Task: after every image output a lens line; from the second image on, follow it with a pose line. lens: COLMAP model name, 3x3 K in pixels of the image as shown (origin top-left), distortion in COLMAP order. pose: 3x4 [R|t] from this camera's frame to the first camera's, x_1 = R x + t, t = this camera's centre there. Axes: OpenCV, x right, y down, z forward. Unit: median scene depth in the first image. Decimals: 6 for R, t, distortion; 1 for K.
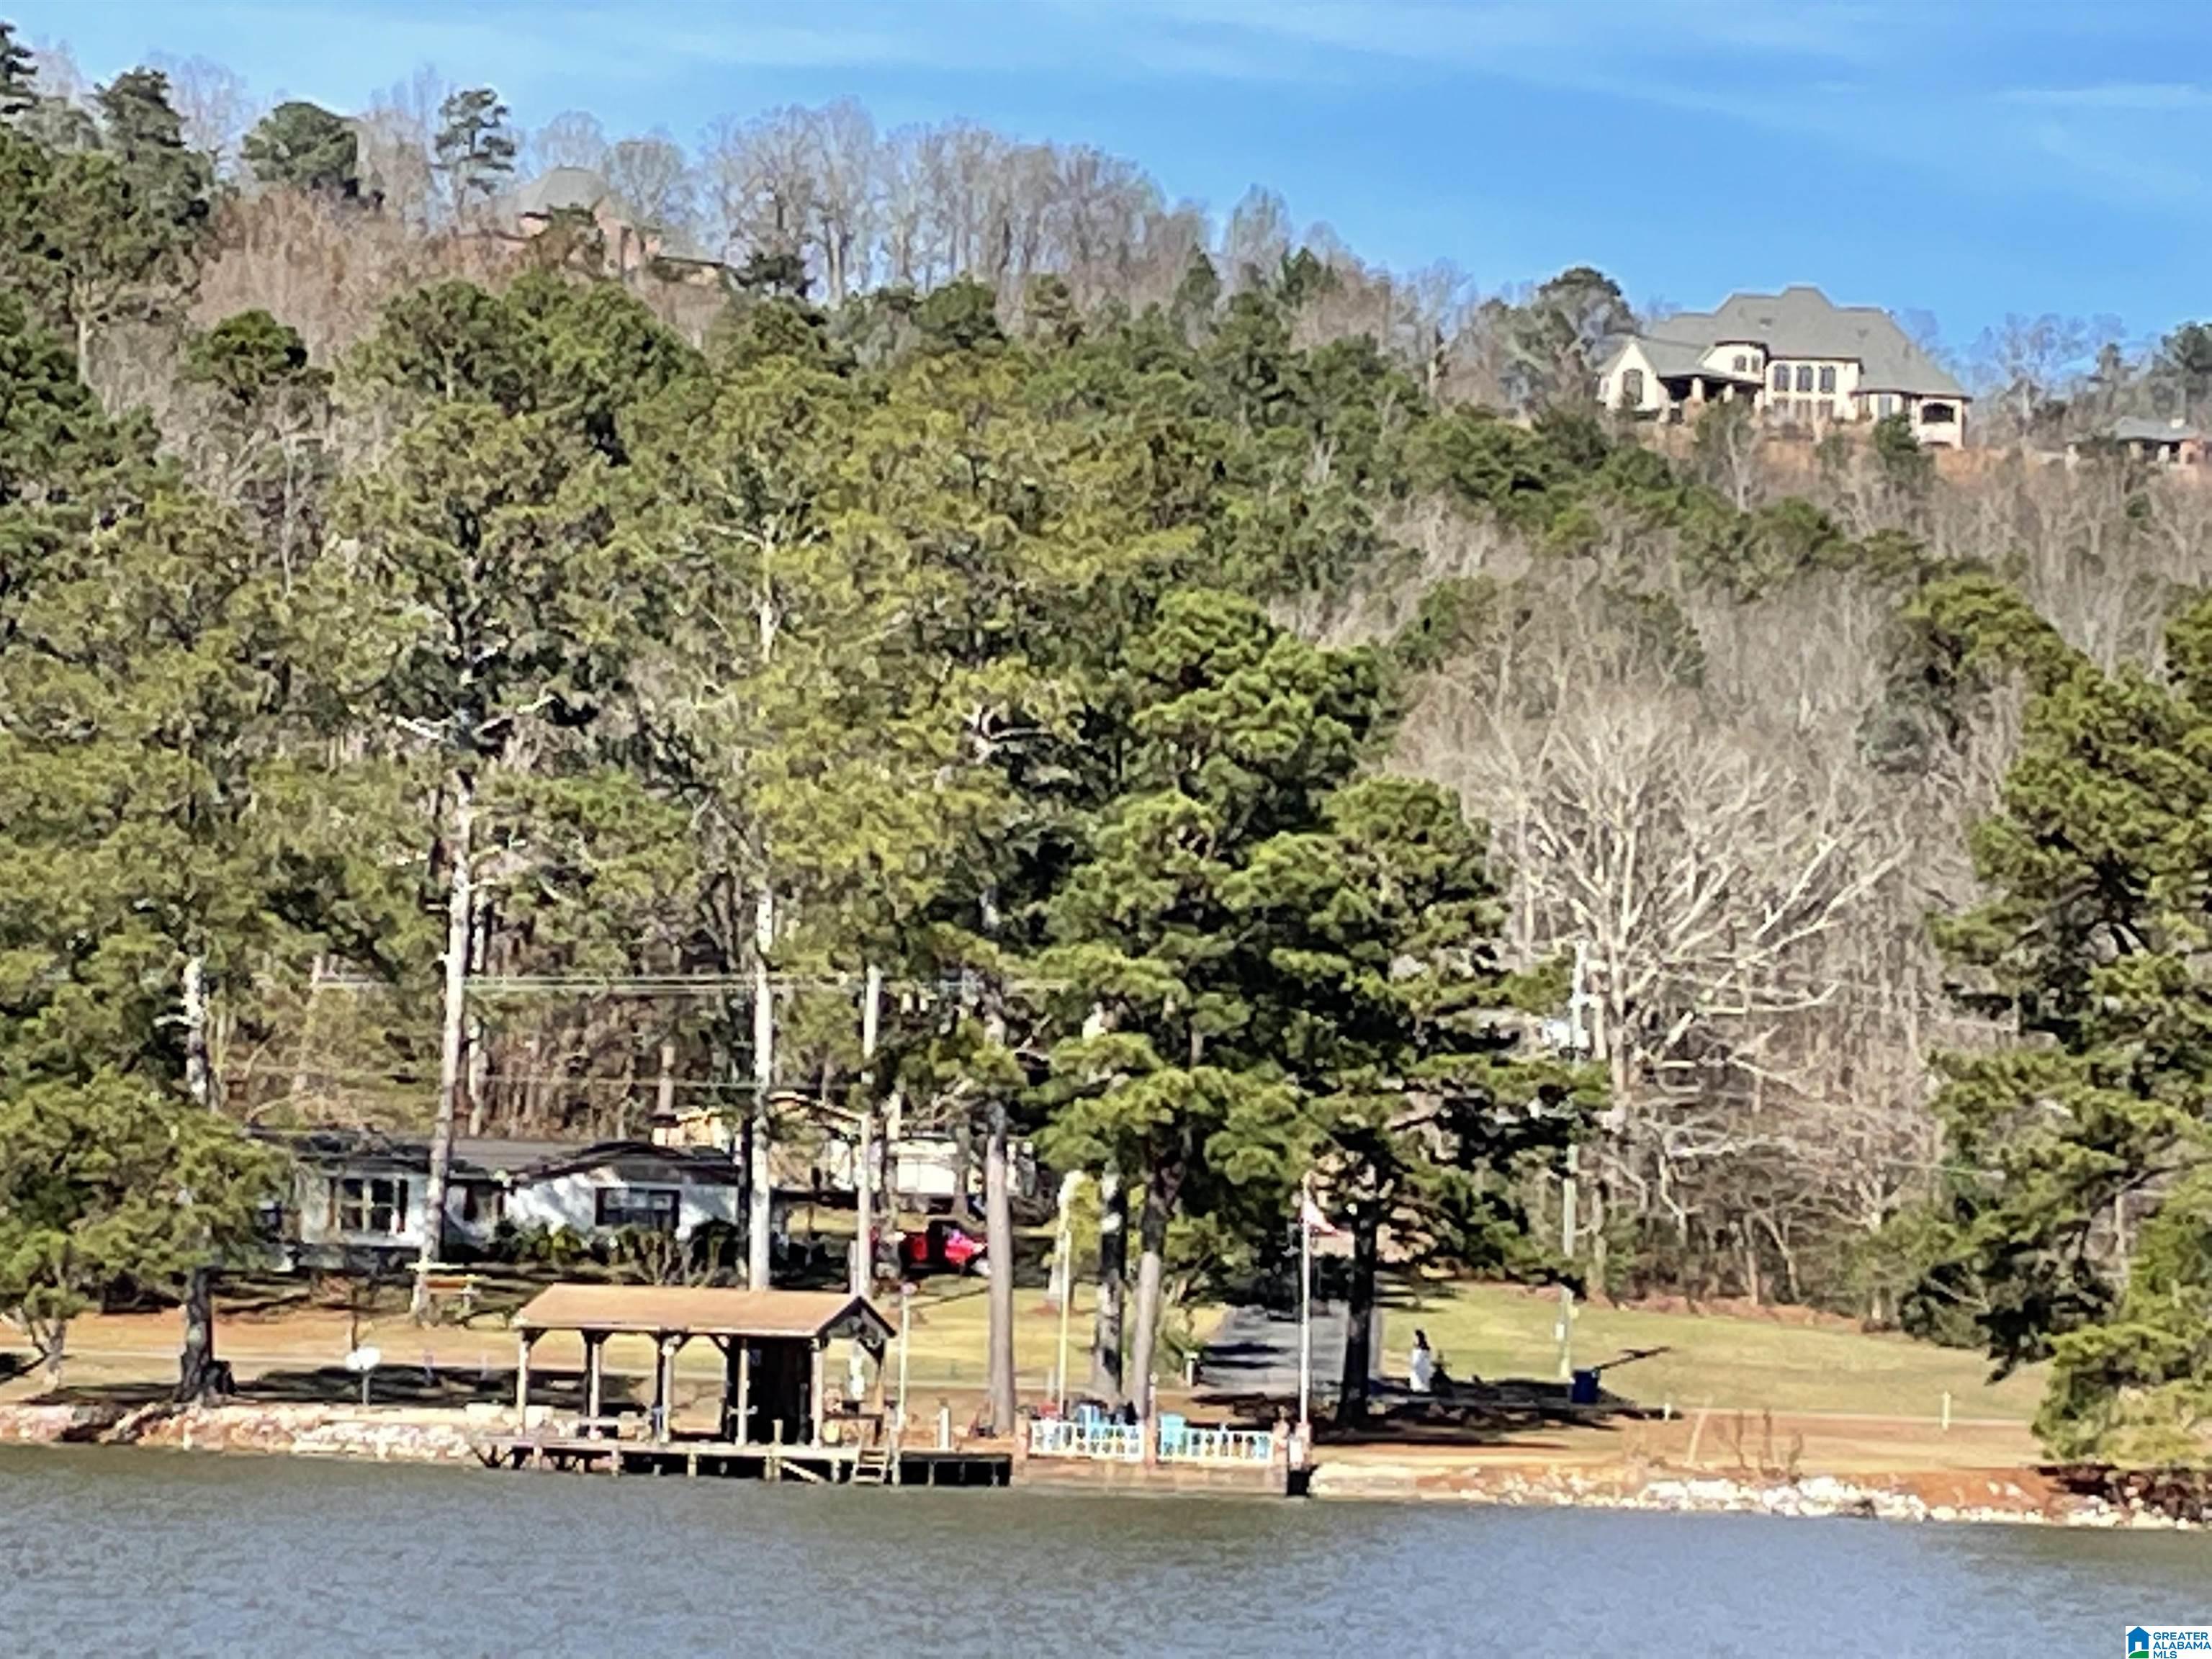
lens RADIAL K [[8503.0, 0, 959.2], [0, 8503.0, 834.1], [0, 0, 1]] dist [0.136088, 1.075186]
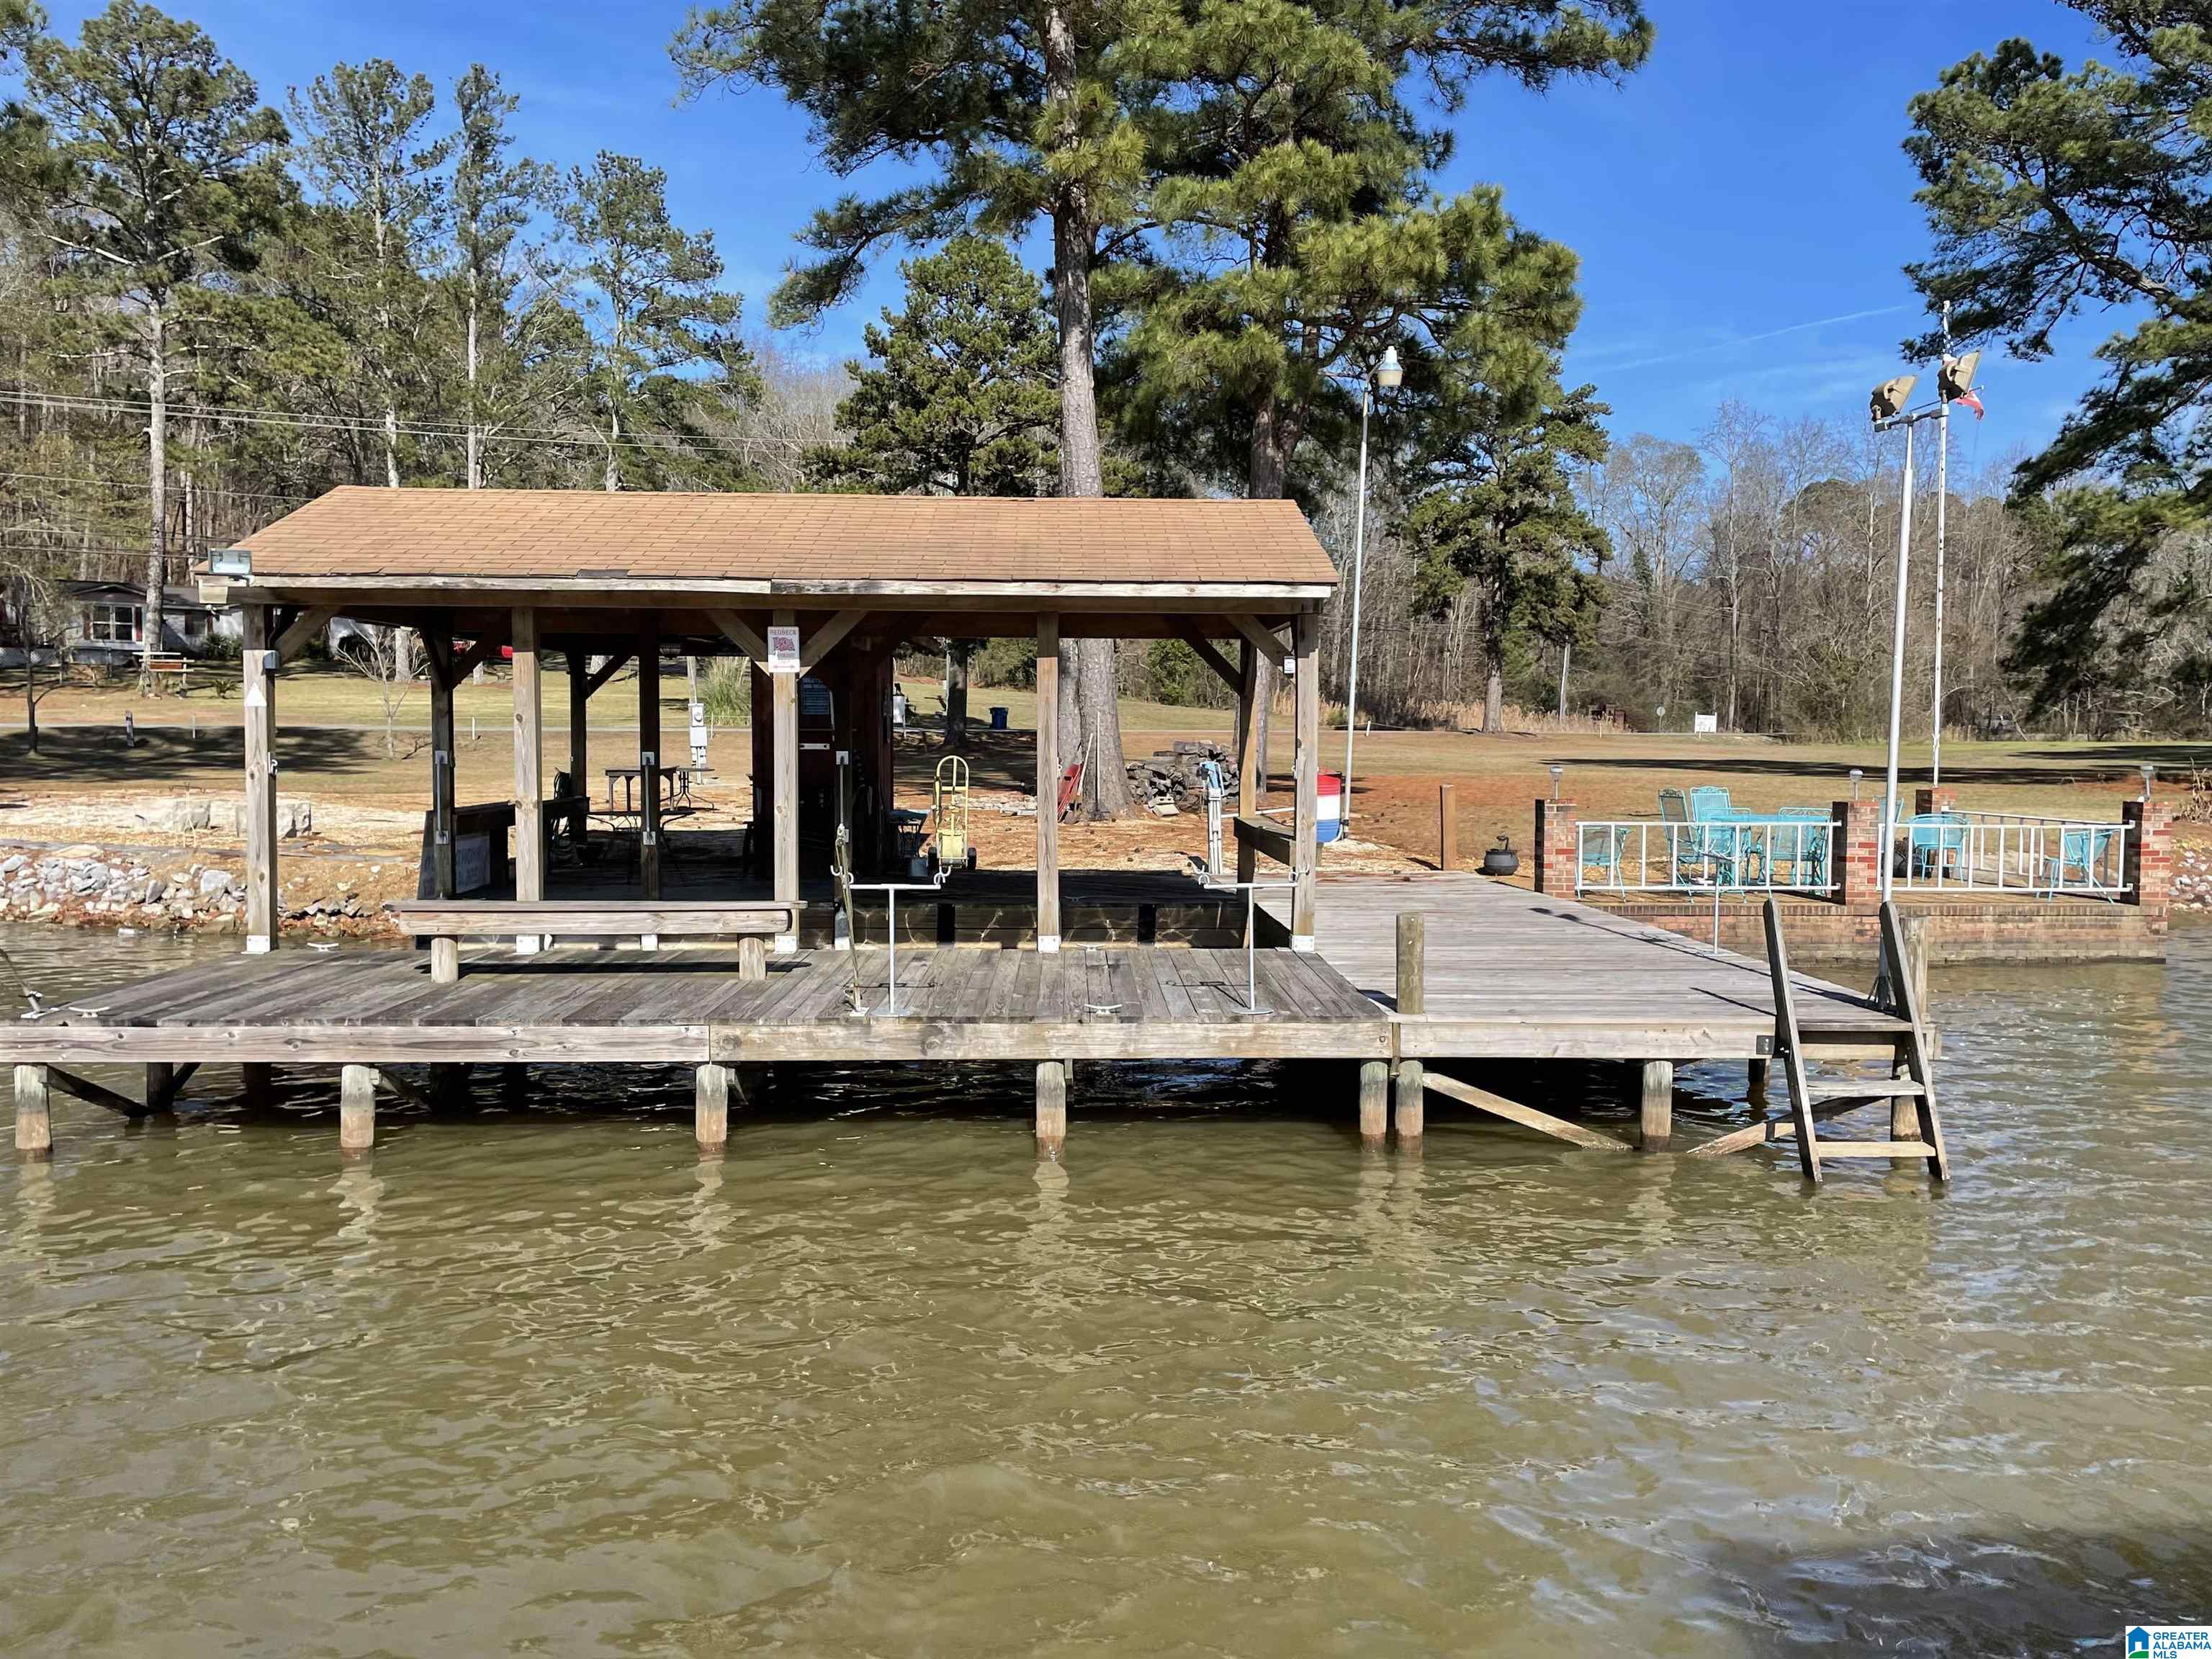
lens RADIAL K [[1820.7, 0, 1131.8], [0, 1820.7, 837.2], [0, 0, 1]] dist [0.106250, -0.135896]
pose [[0.920236, -0.055142, 0.387460, -0.043649], [0.003802, 0.991237, 0.132039, 0.052303], [-0.391345, -0.120034, 0.912382, 0.838355]]
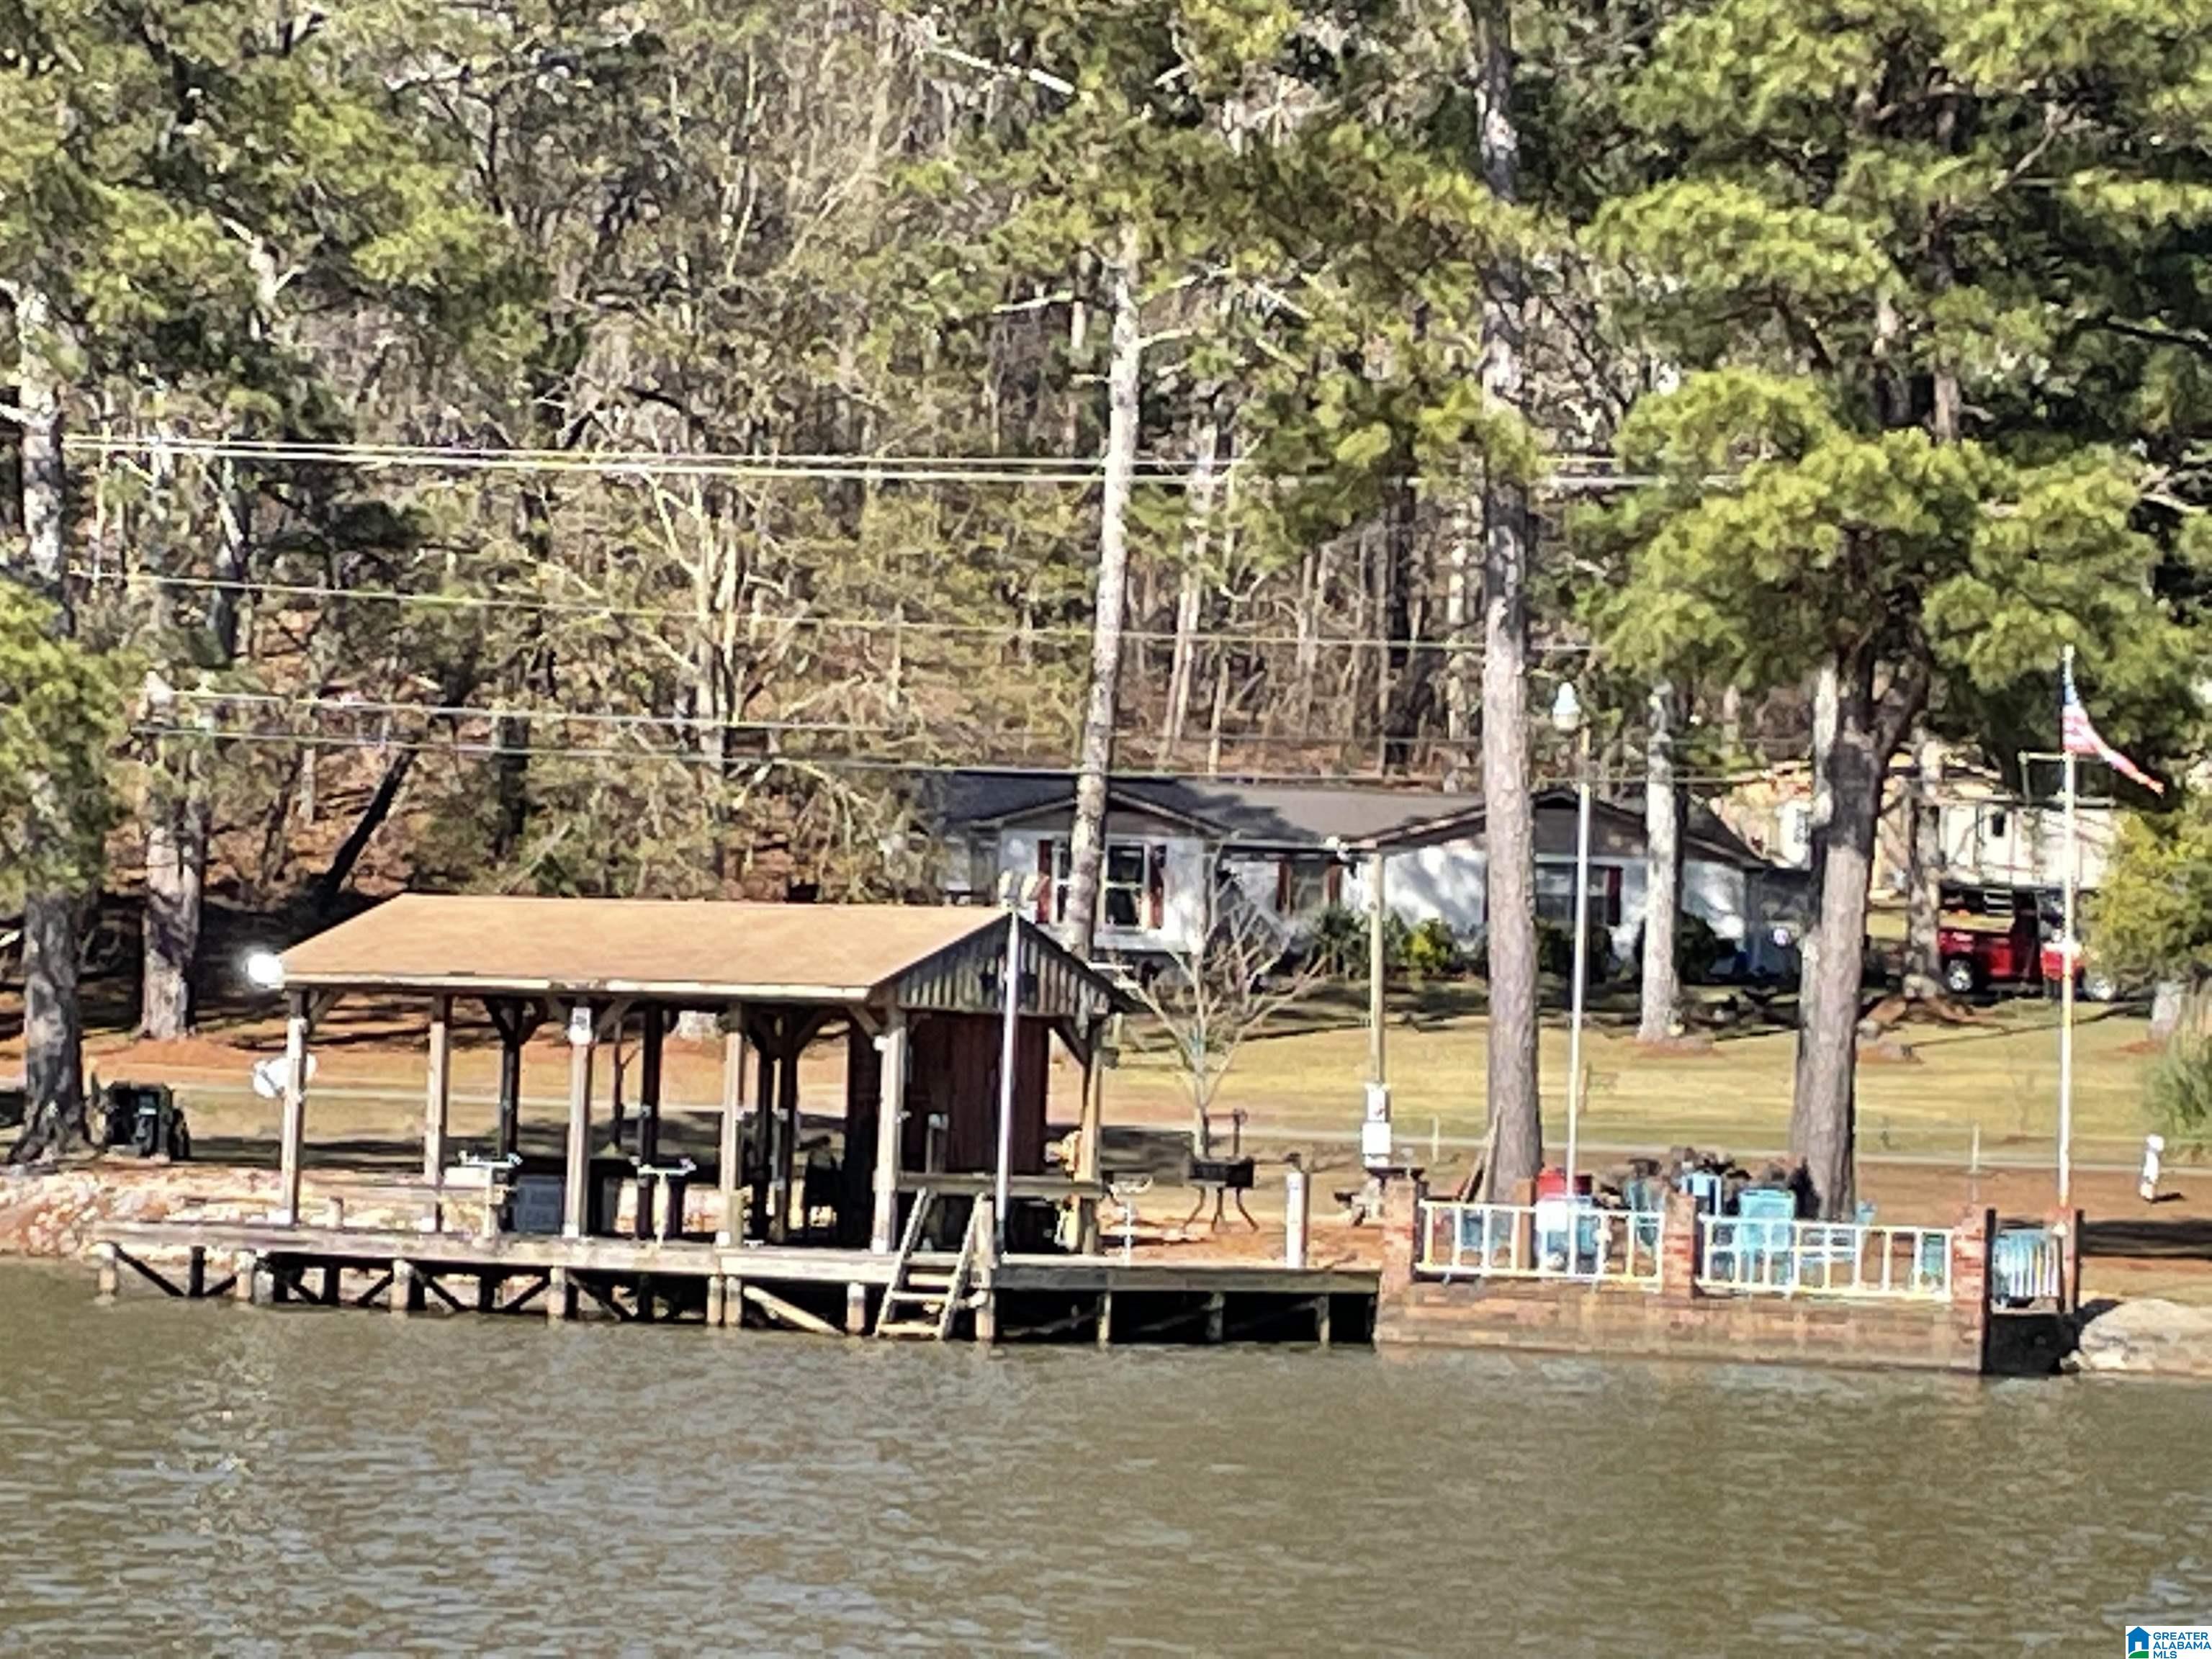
lens RADIAL K [[8503.0, 0, 959.2], [0, 8503.0, 834.1], [0, 0, 1]] dist [0.136088, 1.075186]
pose [[0.979138, -0.004203, -0.203152, 0.067607], [0.008264, 0.999783, 0.019143, 0.037658], [0.203027, -0.020423, 0.978960, 0.512141]]
